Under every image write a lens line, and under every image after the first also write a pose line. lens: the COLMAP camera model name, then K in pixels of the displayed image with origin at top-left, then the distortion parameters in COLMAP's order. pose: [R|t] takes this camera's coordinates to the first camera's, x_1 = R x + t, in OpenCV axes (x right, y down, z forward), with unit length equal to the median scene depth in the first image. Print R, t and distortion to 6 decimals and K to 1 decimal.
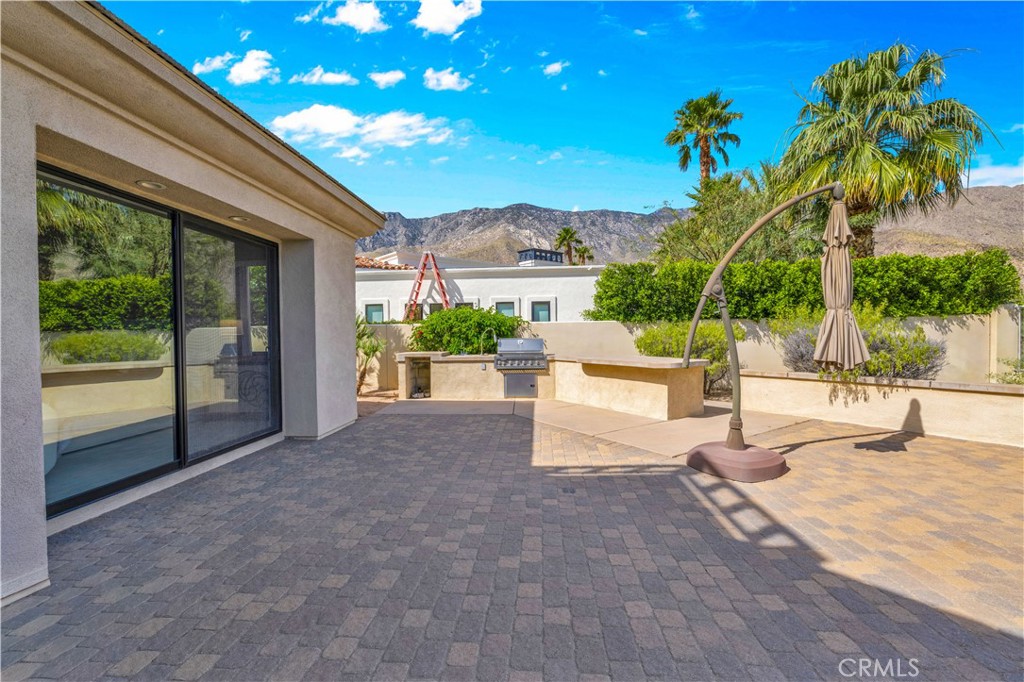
lens RADIAL K [[434.2, 0, 509.2], [0, 434.2, 342.6], [0, 0, 1]] dist [0.003492, 0.000291]
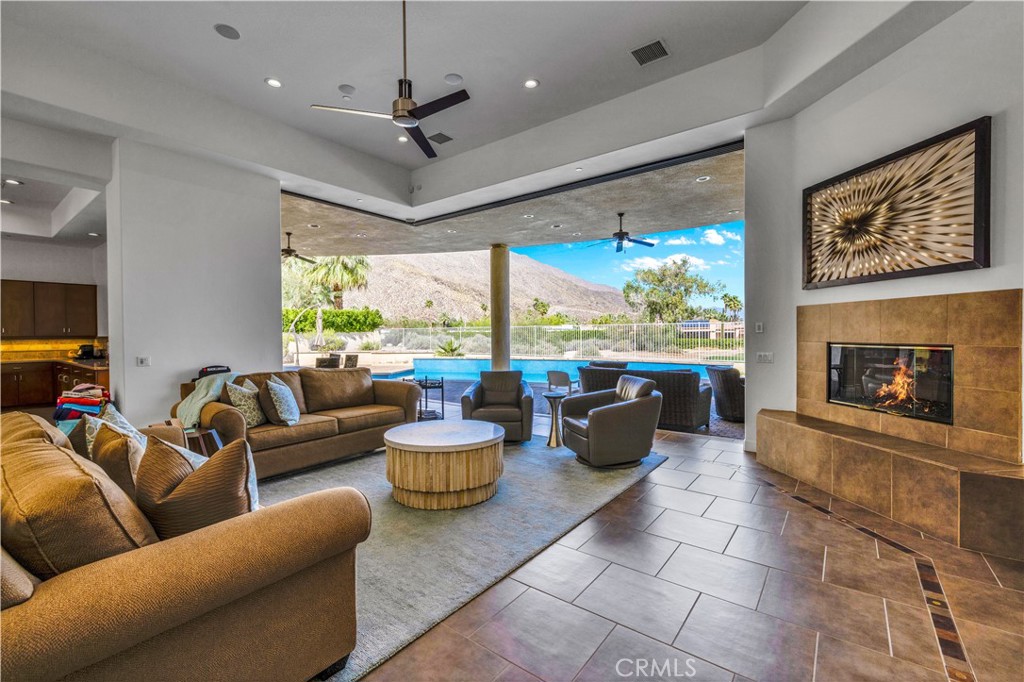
lens RADIAL K [[434.2, 0, 508.9], [0, 434.2, 341.0], [0, 0, 1]] dist [0.003492, 0.000291]
pose [[0.552532, -0.012380, 0.833400, -0.803478], [0.023654, 0.999720, -0.000832, 0.021587], [-0.833156, 0.020173, 0.552670, -1.319397]]
